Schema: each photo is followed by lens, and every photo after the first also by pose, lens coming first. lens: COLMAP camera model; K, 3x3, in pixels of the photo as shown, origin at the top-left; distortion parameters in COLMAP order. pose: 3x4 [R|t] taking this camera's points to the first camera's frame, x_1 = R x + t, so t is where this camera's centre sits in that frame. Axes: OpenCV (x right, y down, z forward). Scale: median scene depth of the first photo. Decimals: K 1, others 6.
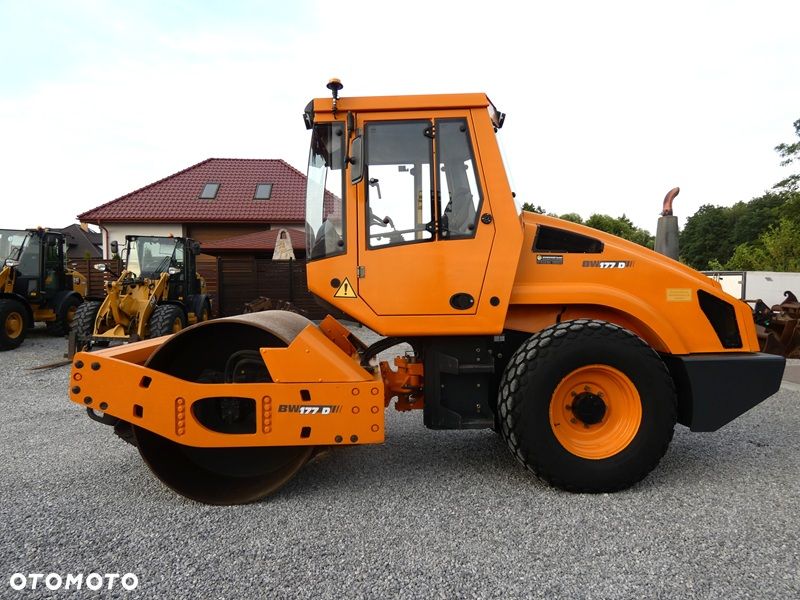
lens RADIAL K [[485.0, 0, 403.2], [0, 485.0, 301.7], [0, 0, 1]] dist [0.000776, -0.004740]
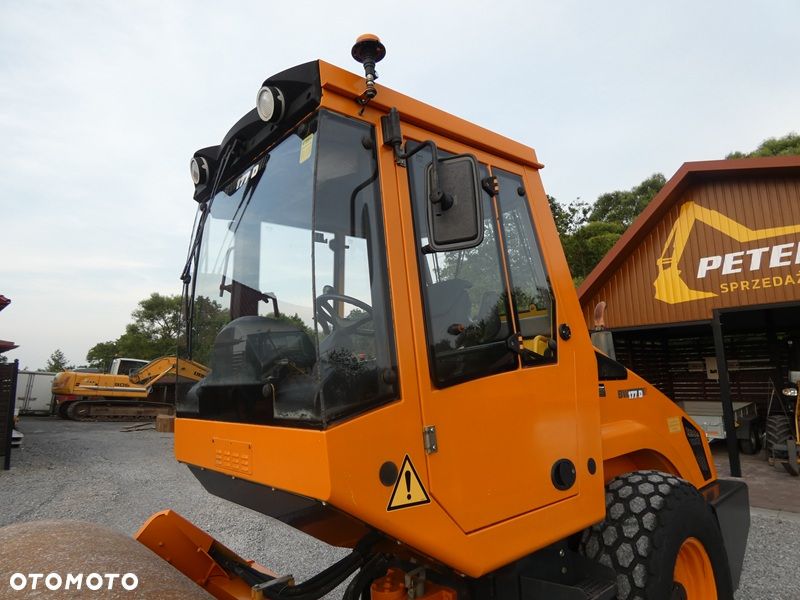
lens RADIAL K [[485.0, 0, 407.2], [0, 485.0, 298.1], [0, 0, 1]] dist [0.000776, -0.004740]
pose [[0.780487, 0.076059, 0.620529, -0.388335], [0.050690, 0.981605, -0.184073, -0.106674], [-0.623114, 0.175121, 0.762274, 0.633776]]
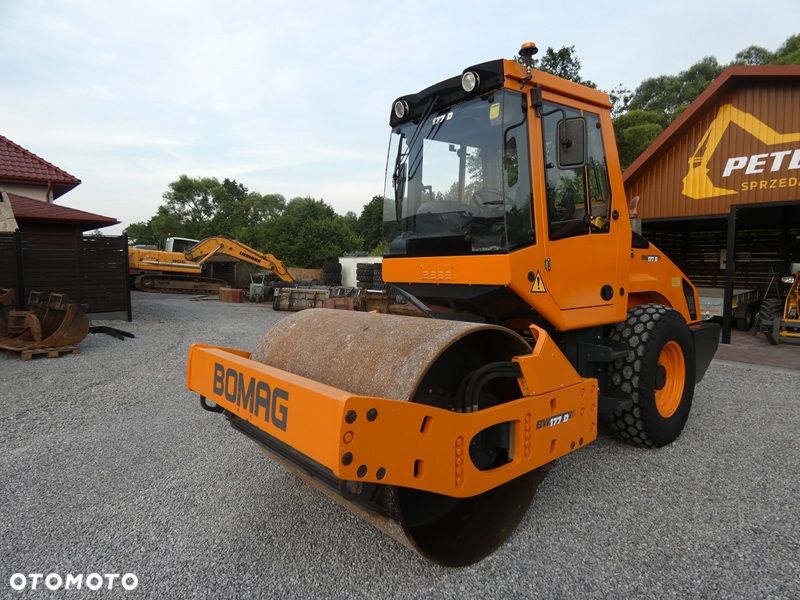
lens RADIAL K [[485.0, 0, 404.9], [0, 485.0, 302.9], [0, 0, 1]] dist [0.000776, -0.004740]
pose [[0.804979, -0.044956, 0.591598, -0.842755], [0.018731, 0.998554, 0.050393, -0.038854], [-0.593007, -0.029484, 0.804657, 0.407062]]
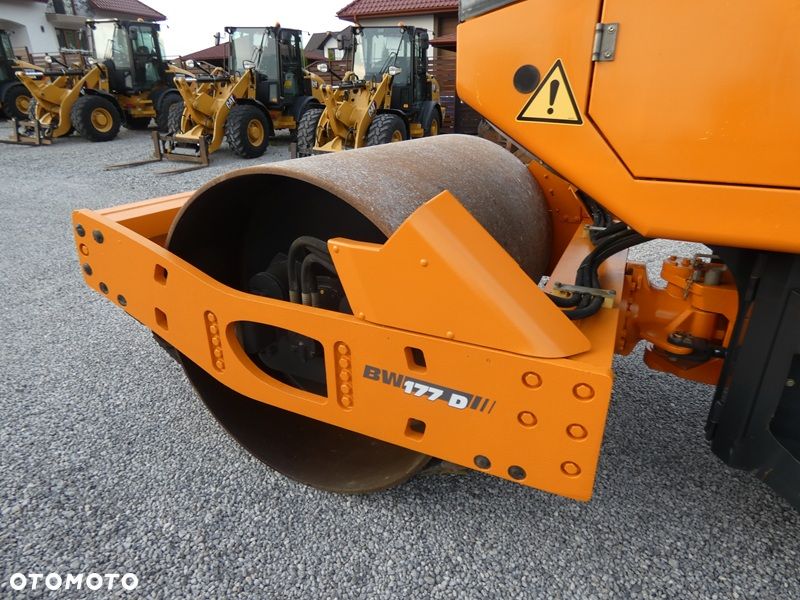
lens RADIAL K [[485.0, 0, 400.6], [0, 485.0, 300.7], [0, 0, 1]] dist [0.000776, -0.004740]
pose [[0.869703, 0.193120, -0.454225, -0.021858], [-0.012302, 0.928472, 0.371198, -0.017356], [0.493421, -0.317244, 0.809871, 0.587822]]
